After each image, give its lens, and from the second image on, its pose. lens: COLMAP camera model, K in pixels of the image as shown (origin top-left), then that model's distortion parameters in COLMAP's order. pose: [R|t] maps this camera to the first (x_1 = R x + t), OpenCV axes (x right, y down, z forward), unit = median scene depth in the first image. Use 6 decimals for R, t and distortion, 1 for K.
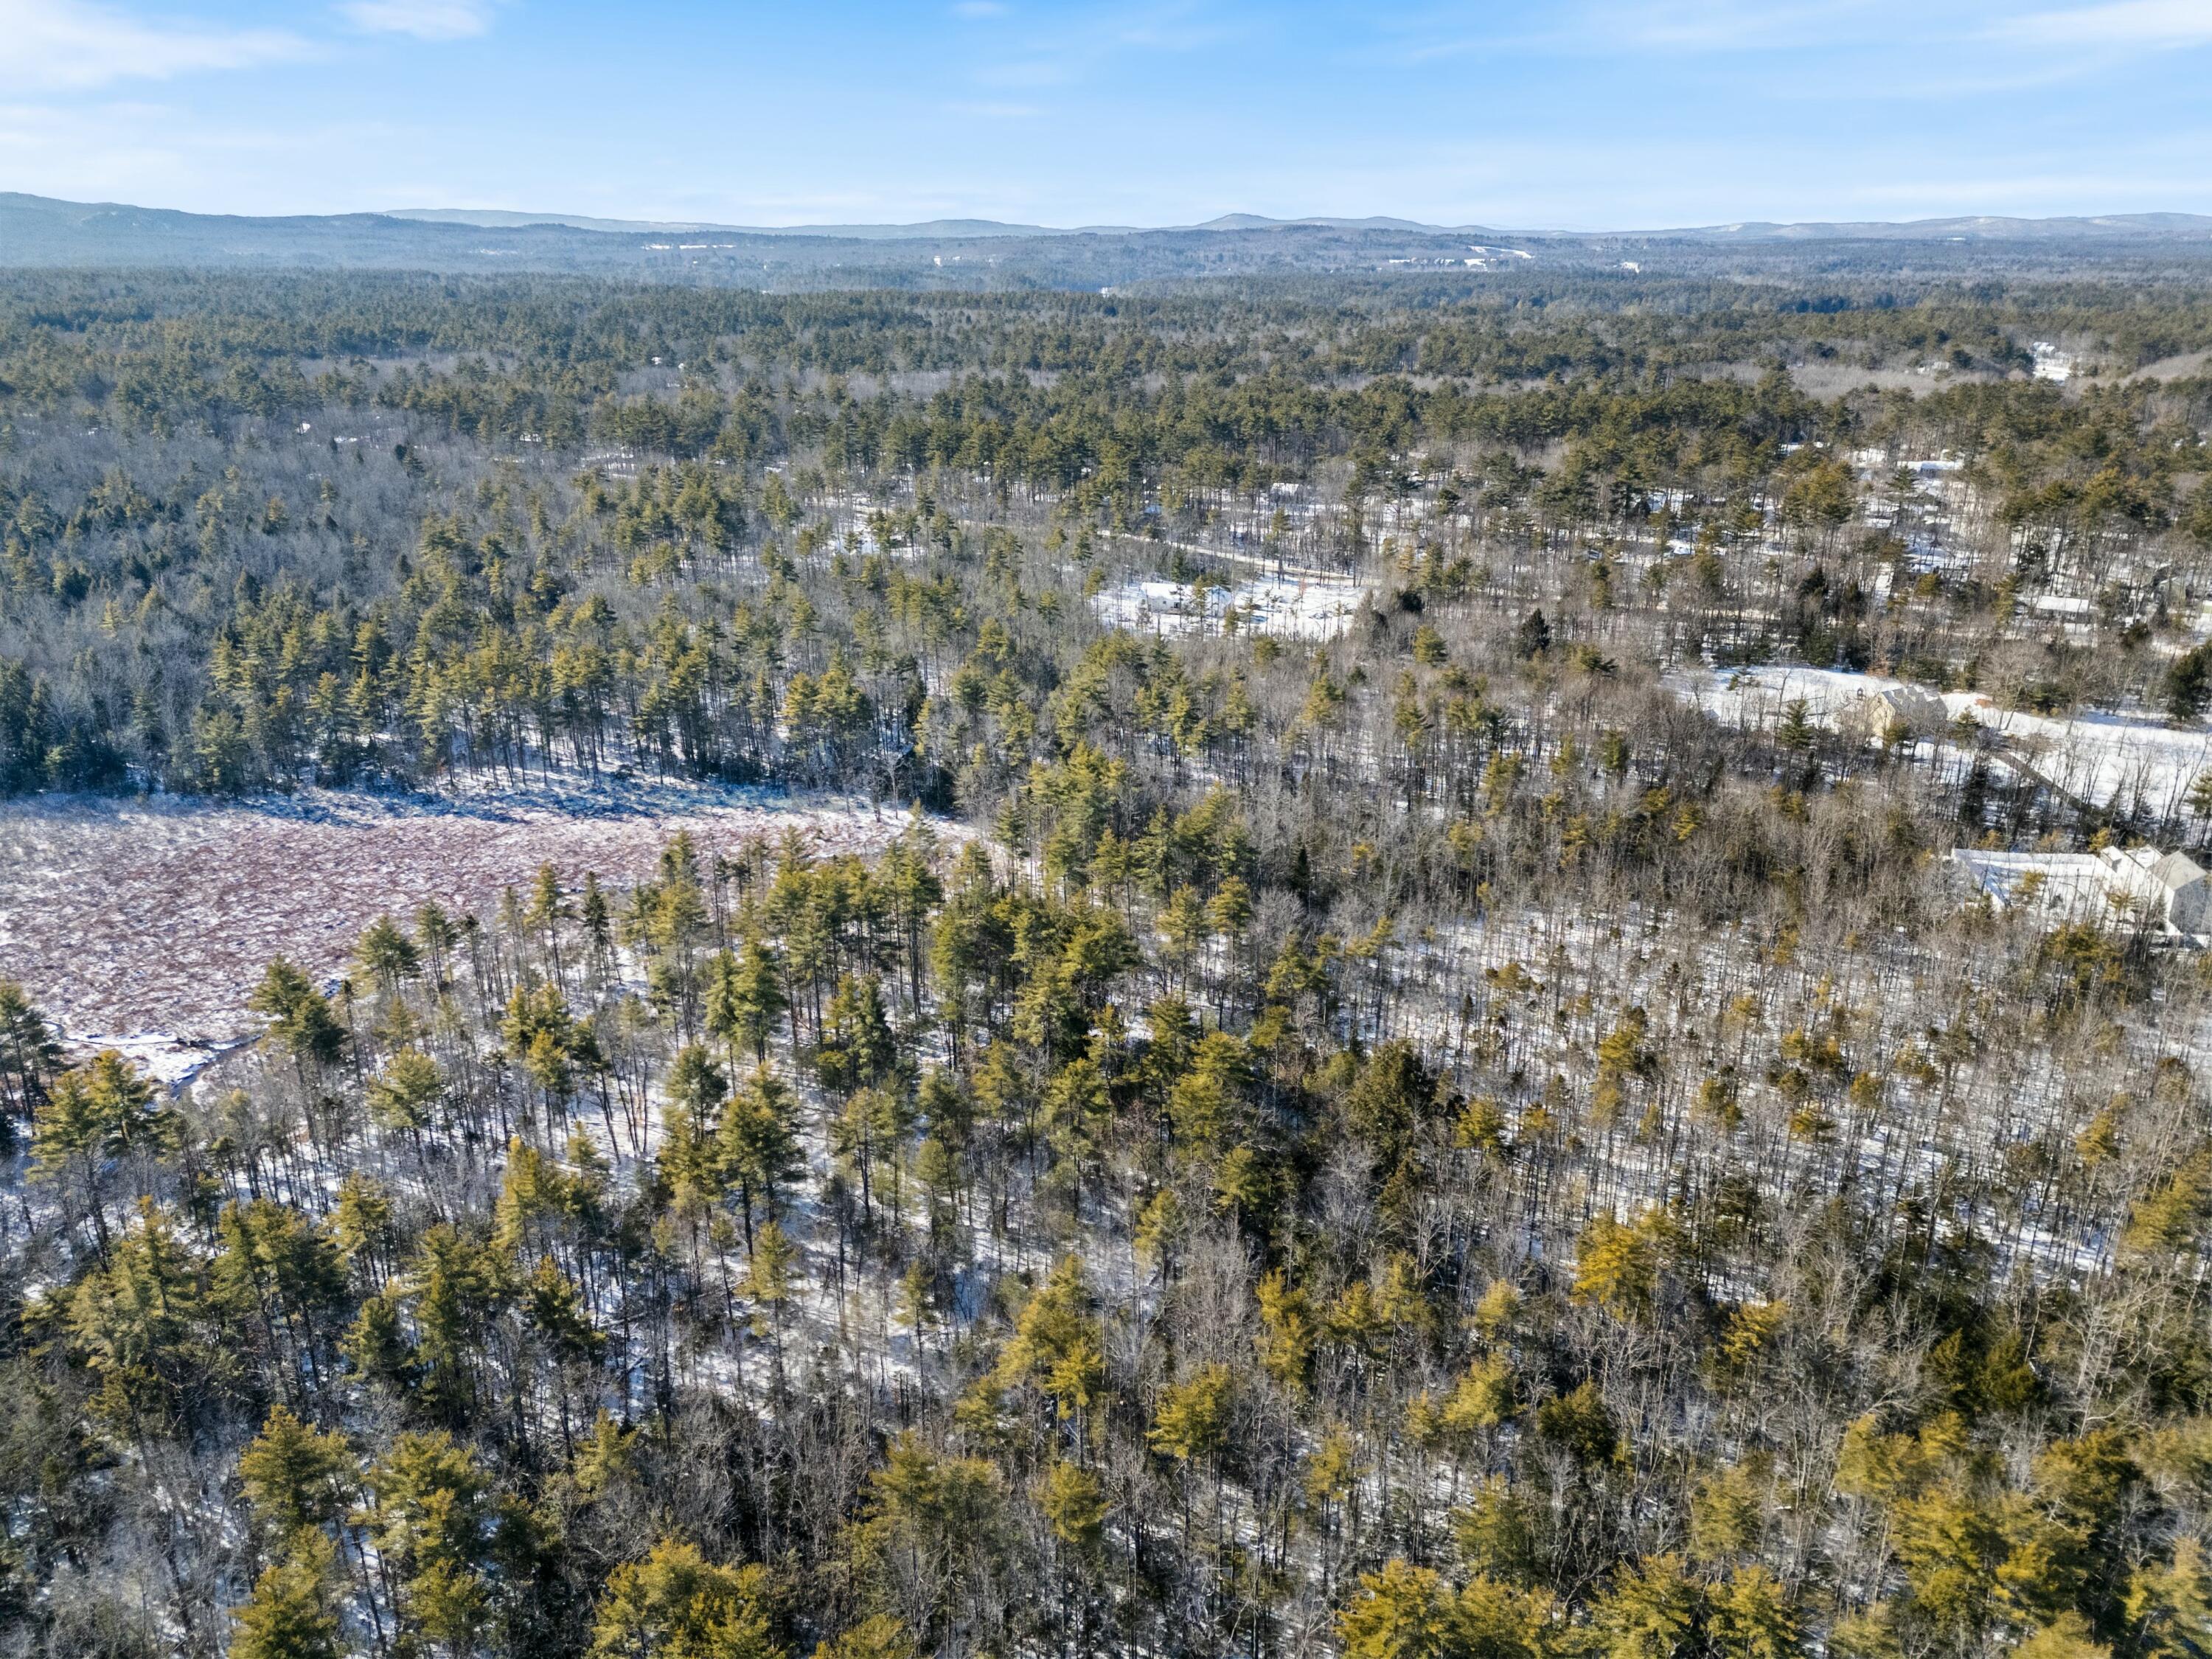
lens RADIAL K [[1606.2, 0, 1106.0], [0, 1606.2, 829.5], [0, 0, 1]] dist [0.070149, -0.059846]
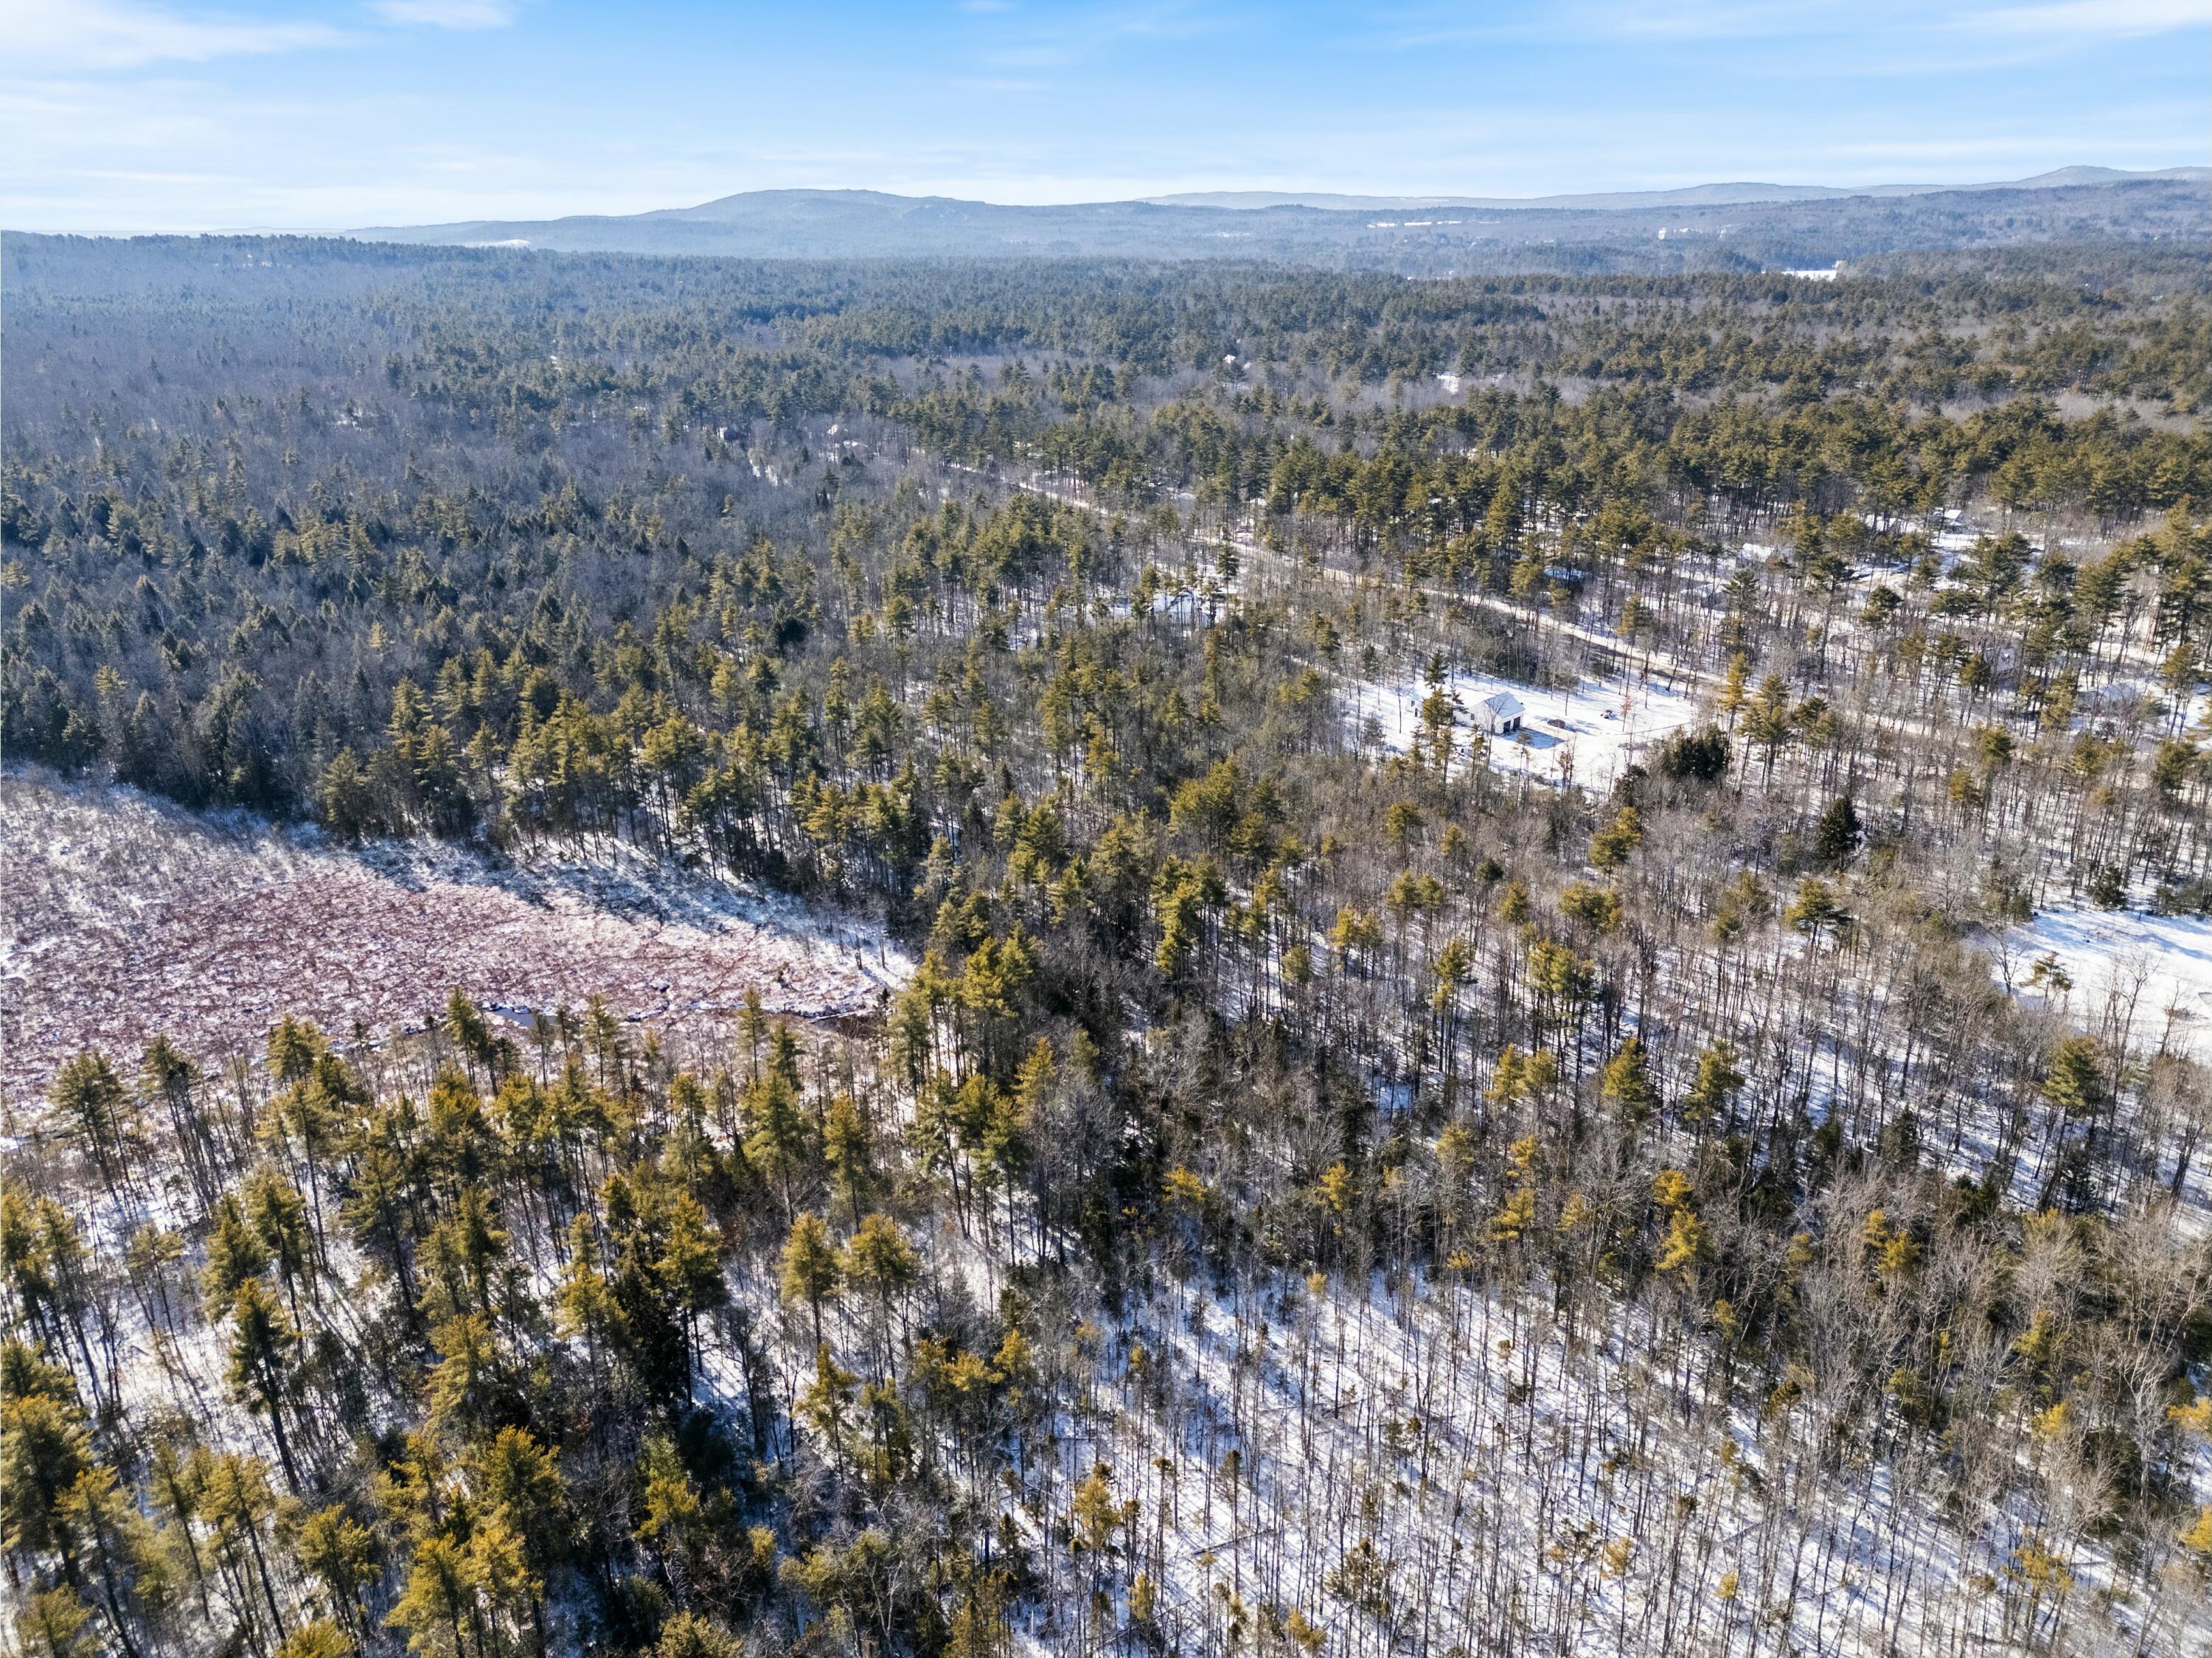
lens RADIAL K [[1606.0, 0, 1106.0], [0, 1606.0, 829.0], [0, 0, 1]] dist [0.070149, -0.059846]
pose [[0.906846, 0.135234, -0.399176, 0.125974], [-0.128865, 0.990734, 0.042888, -0.053428], [0.401277, 0.012547, 0.915871, 0.102203]]
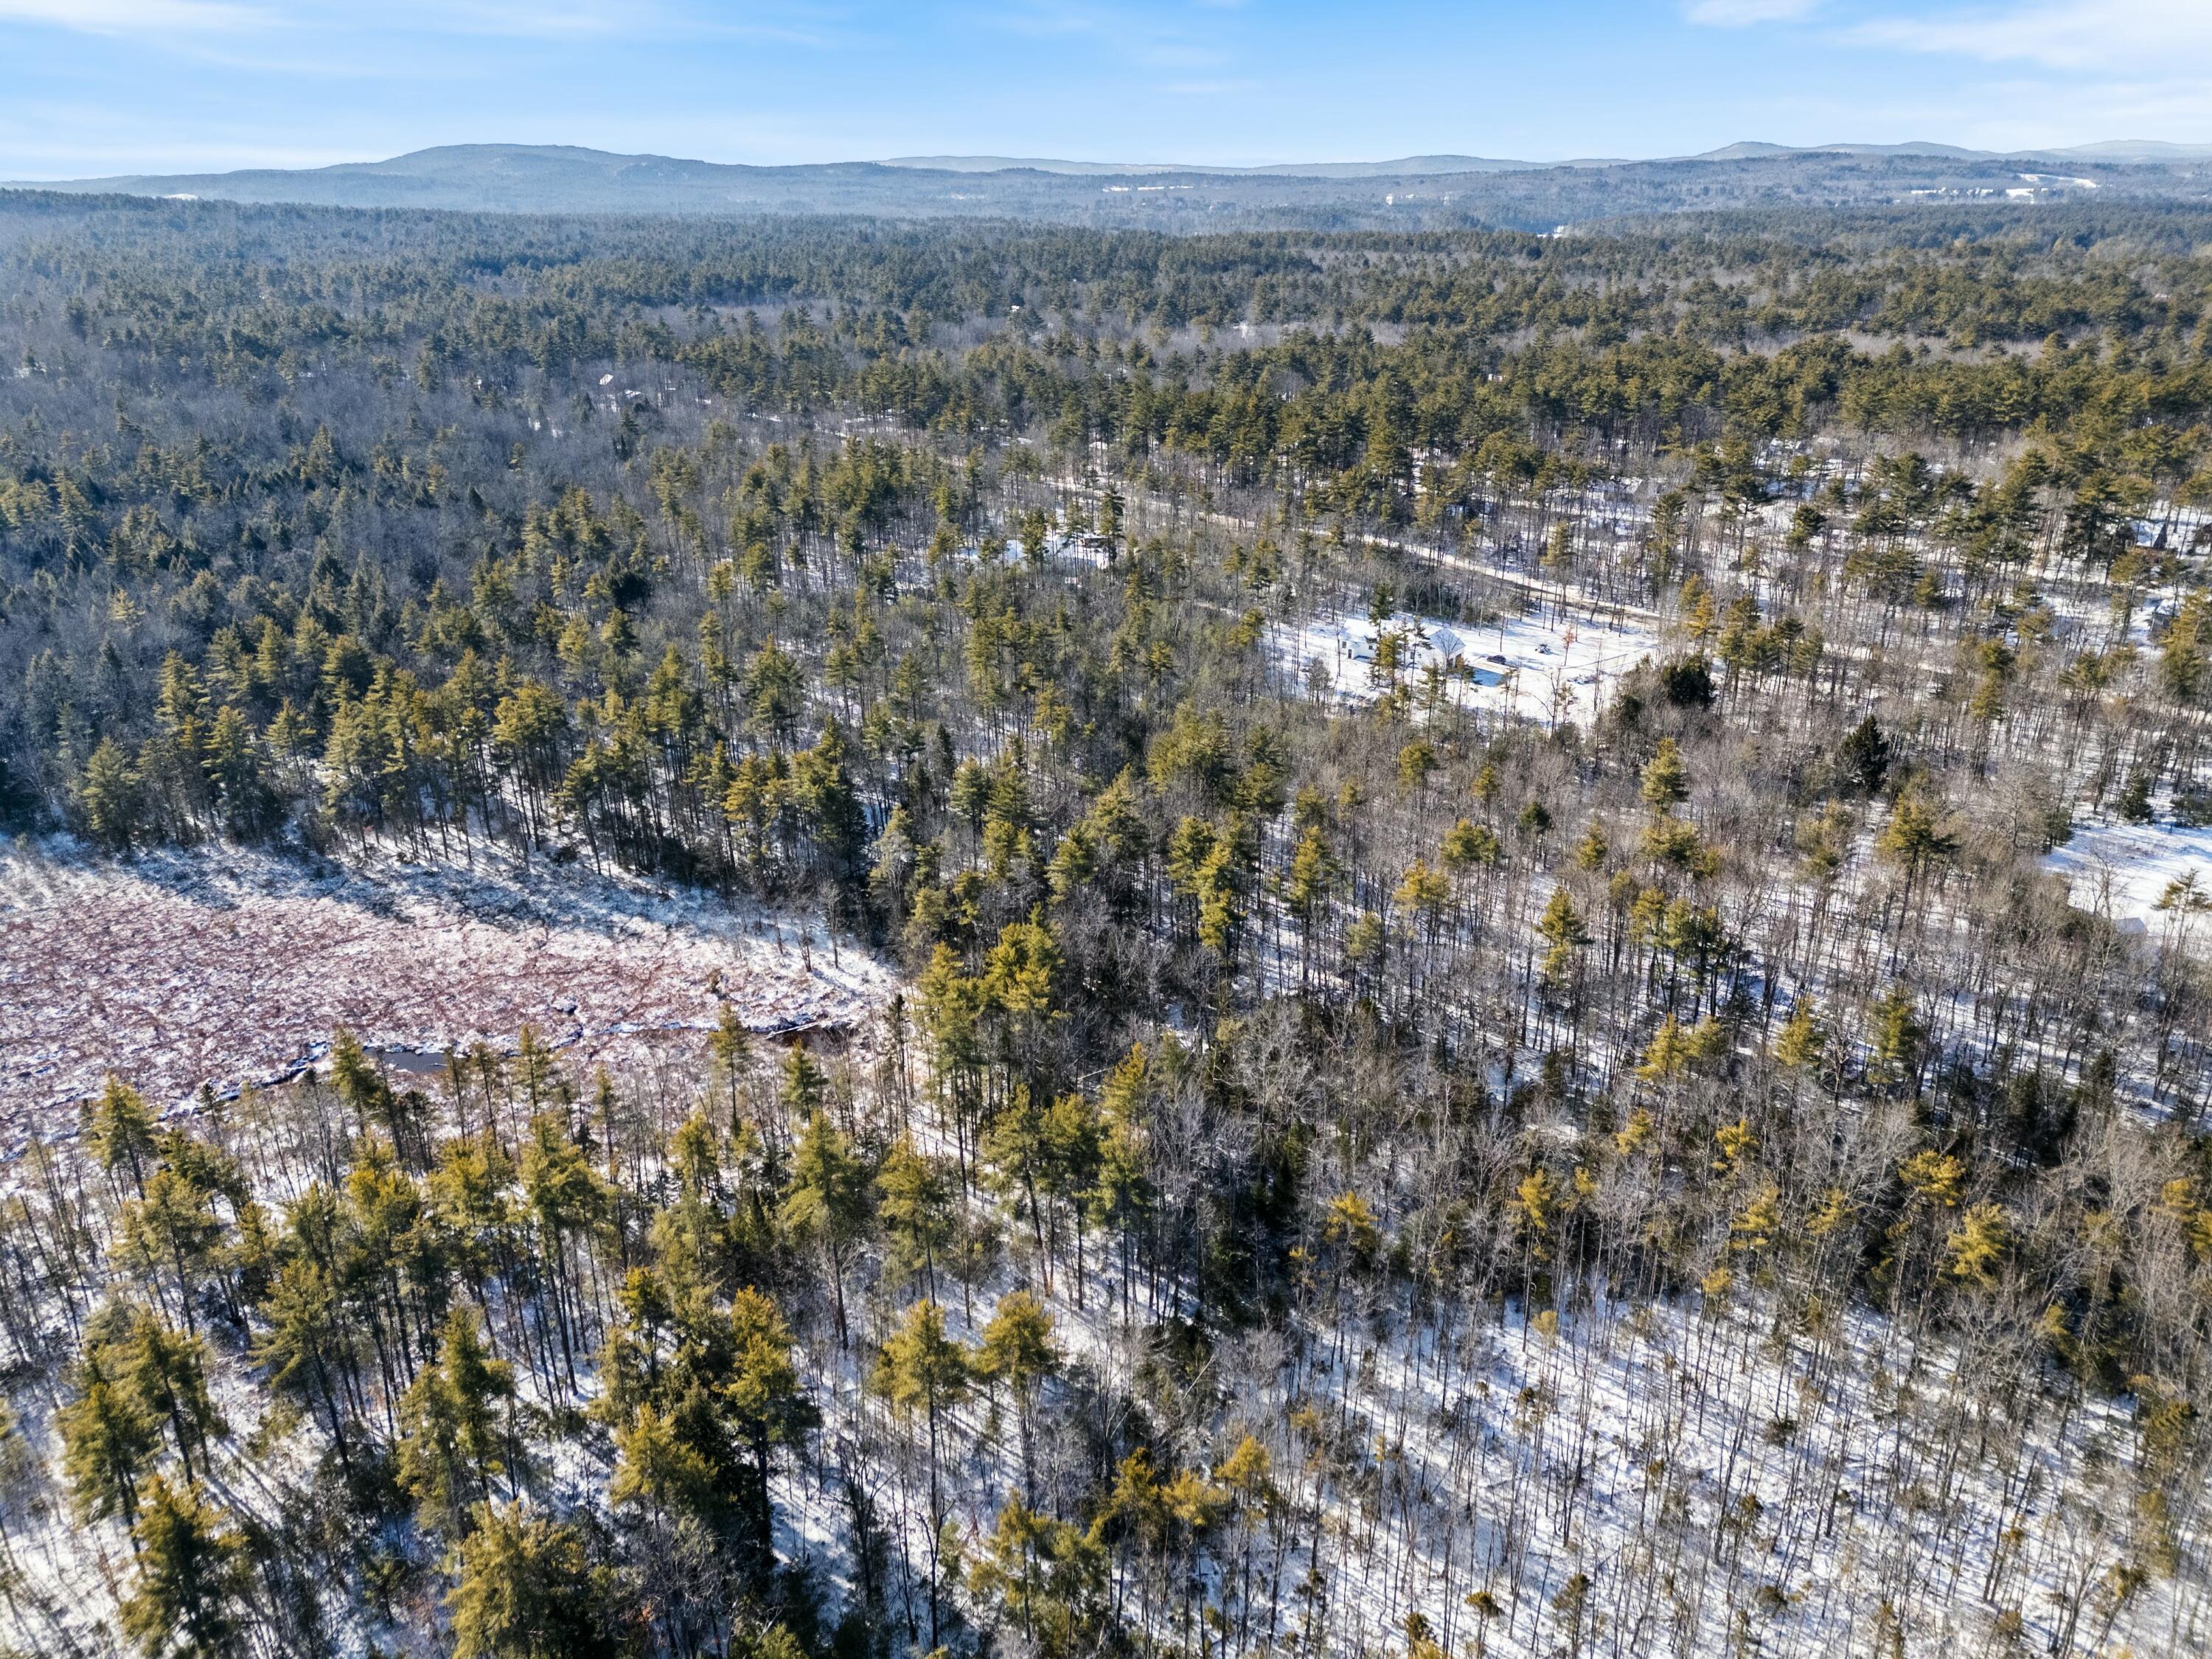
lens RADIAL K [[1609.2, 0, 1106.0], [0, 1609.2, 829.5], [0, 0, 1]] dist [0.060195, -0.046156]
pose [[0.962449, 0.093600, -0.254814, 0.067243], [-0.085263, 0.995404, 0.043594, -0.044665], [0.257723, -0.020231, 0.966007, 0.130716]]
